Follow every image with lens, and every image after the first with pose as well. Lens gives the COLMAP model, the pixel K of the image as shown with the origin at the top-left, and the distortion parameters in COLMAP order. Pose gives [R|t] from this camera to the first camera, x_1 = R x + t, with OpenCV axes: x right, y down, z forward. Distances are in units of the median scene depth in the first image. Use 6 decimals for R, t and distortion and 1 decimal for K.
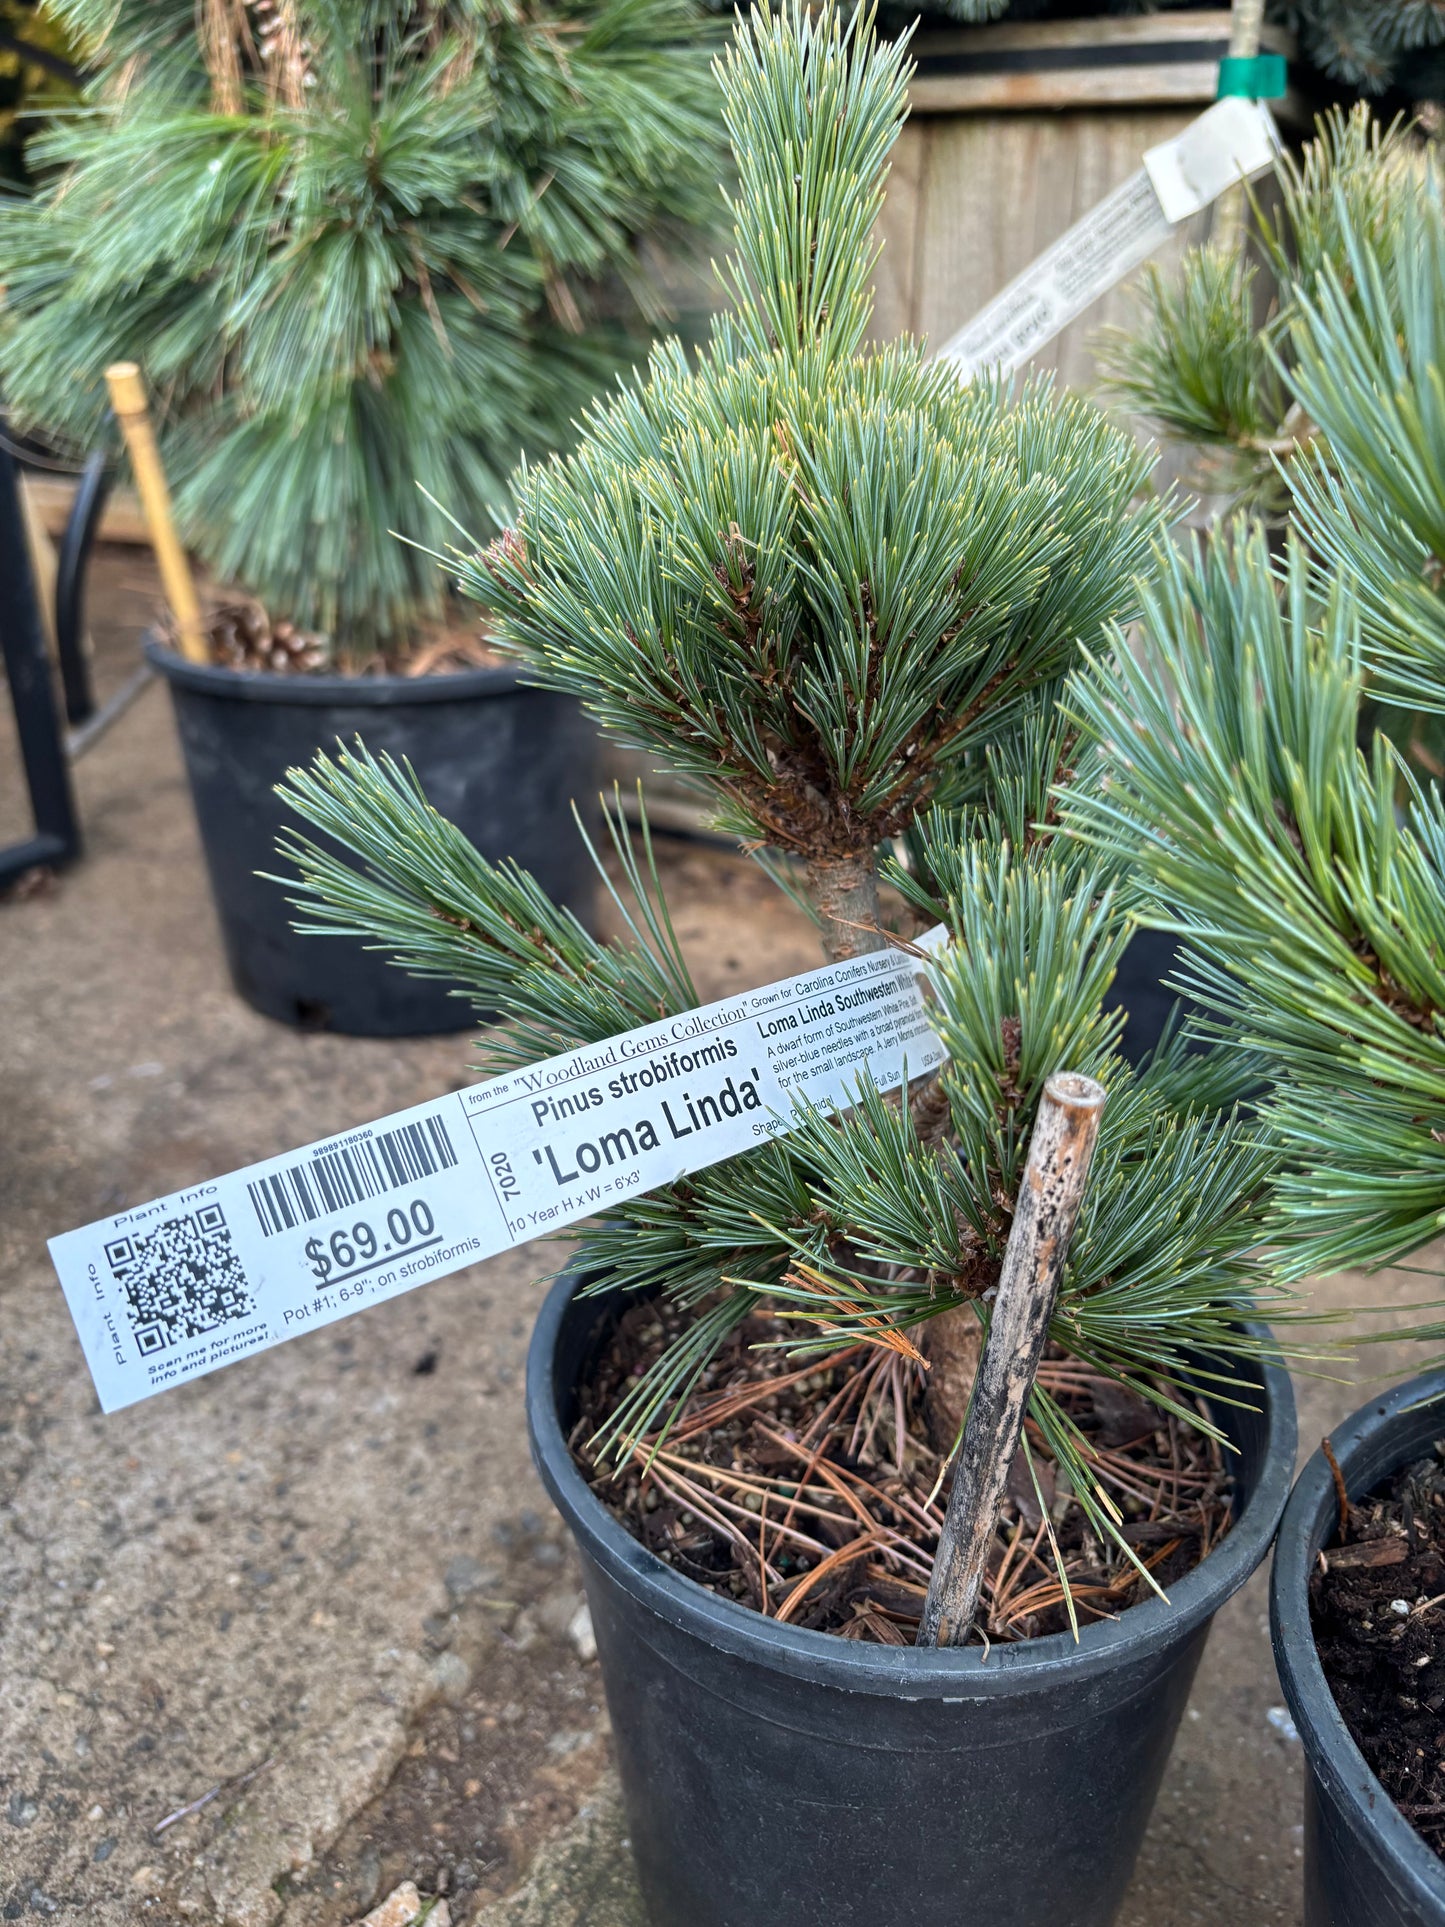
lens RADIAL K [[1587.8, 0, 814.0], [0, 1587.8, 936.5], [0, 0, 1]] dist [-0.002364, 0.052242]
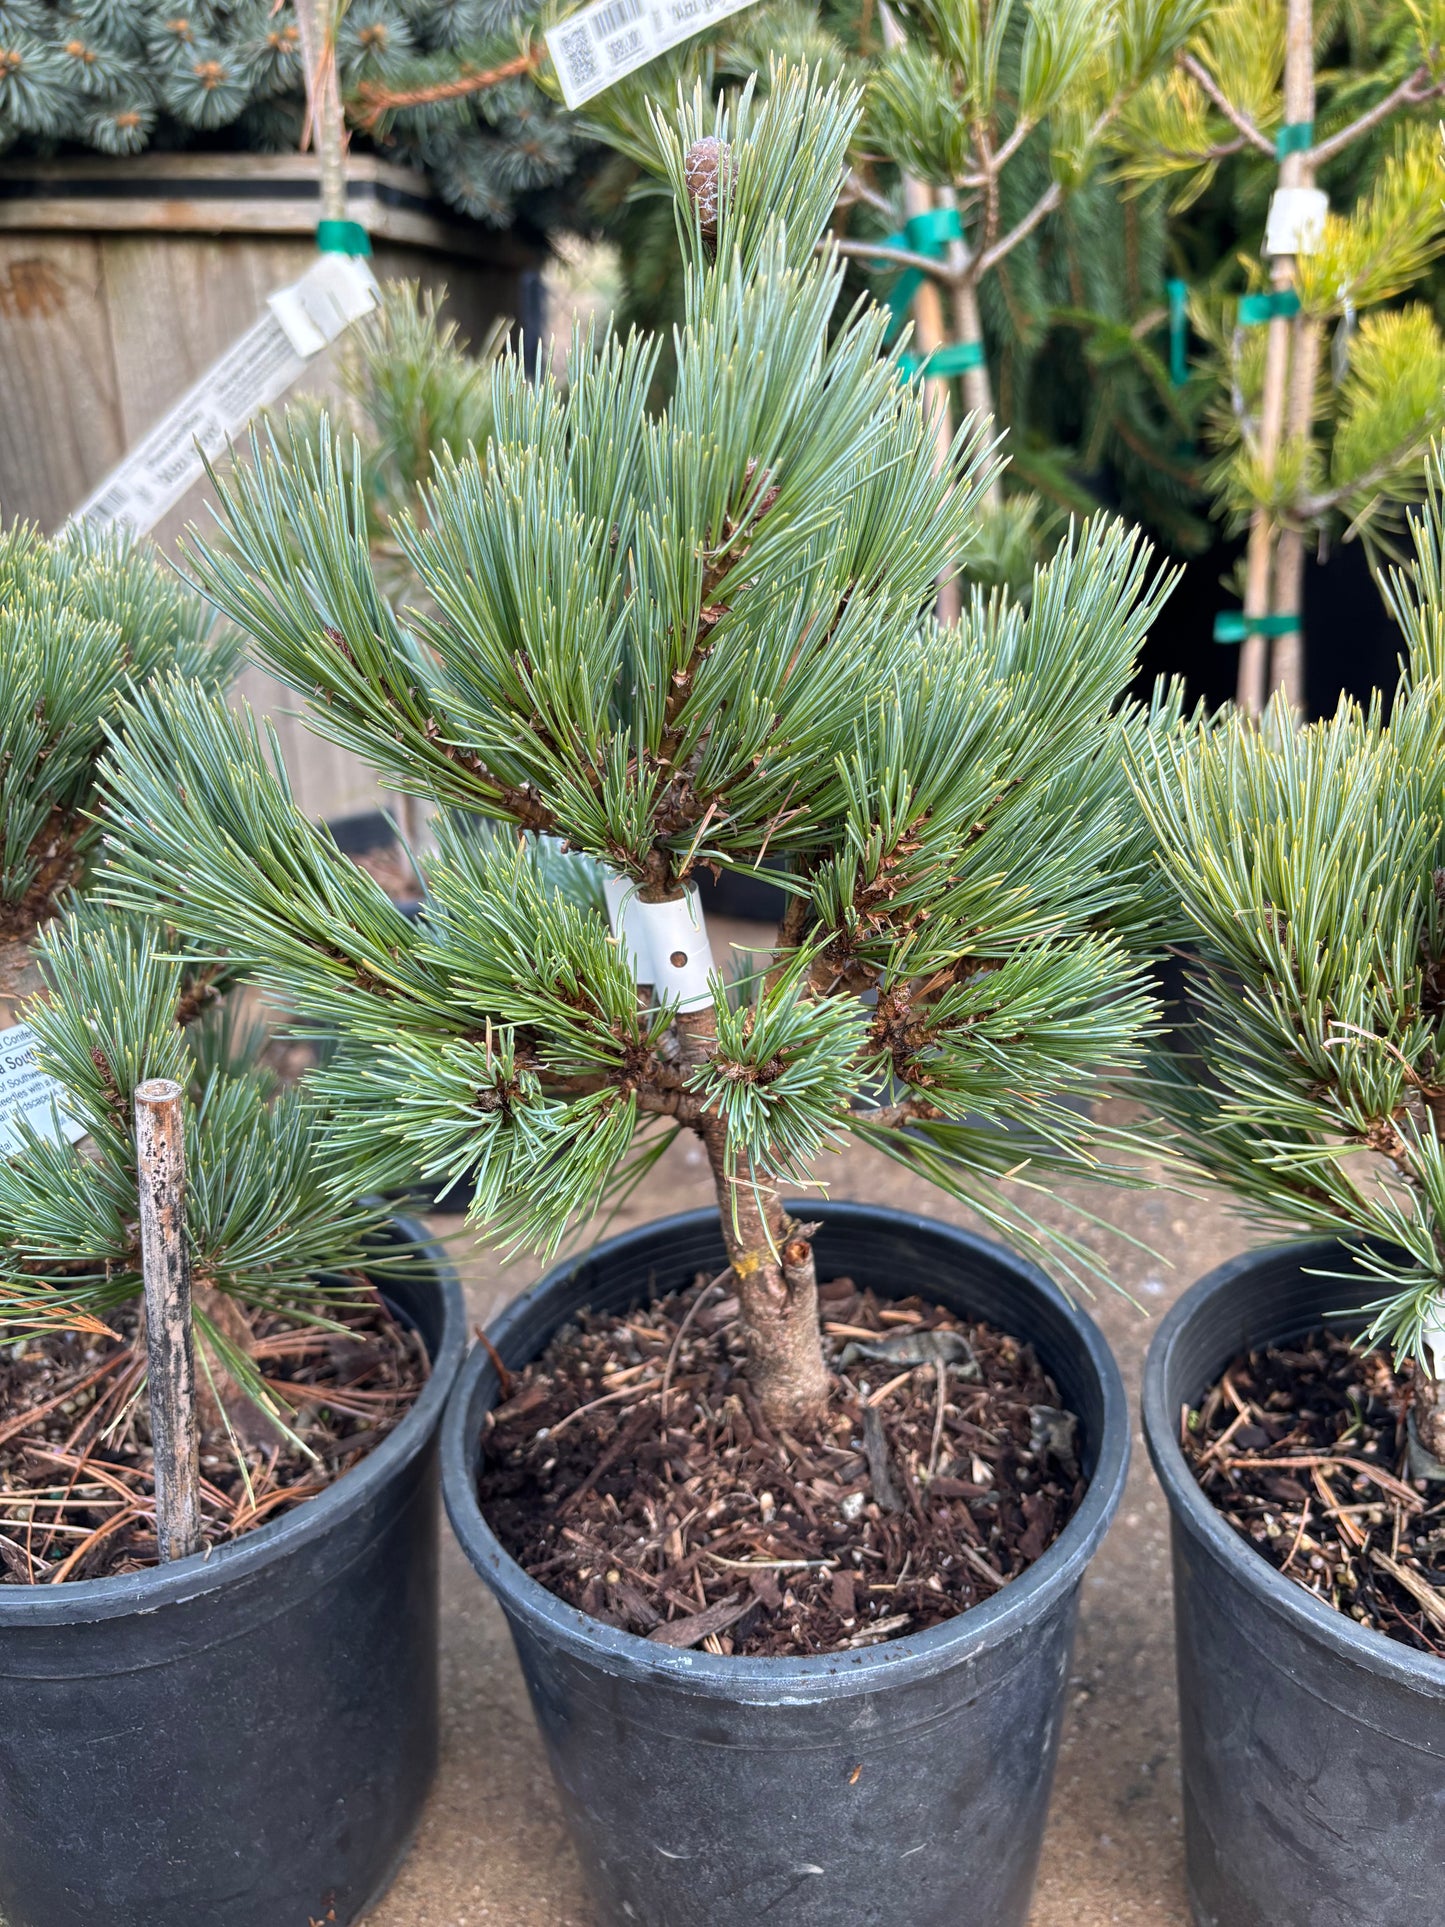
lens RADIAL K [[1587.8, 0, 814.0], [0, 1587.8, 936.5], [0, 0, 1]] dist [-0.002364, 0.052242]
pose [[0.922391, -0.149394, 0.356198, 0.148567], [0.157191, 0.987542, 0.007137, 0.031134], [-0.352826, 0.049408, 0.934383, -0.312475]]
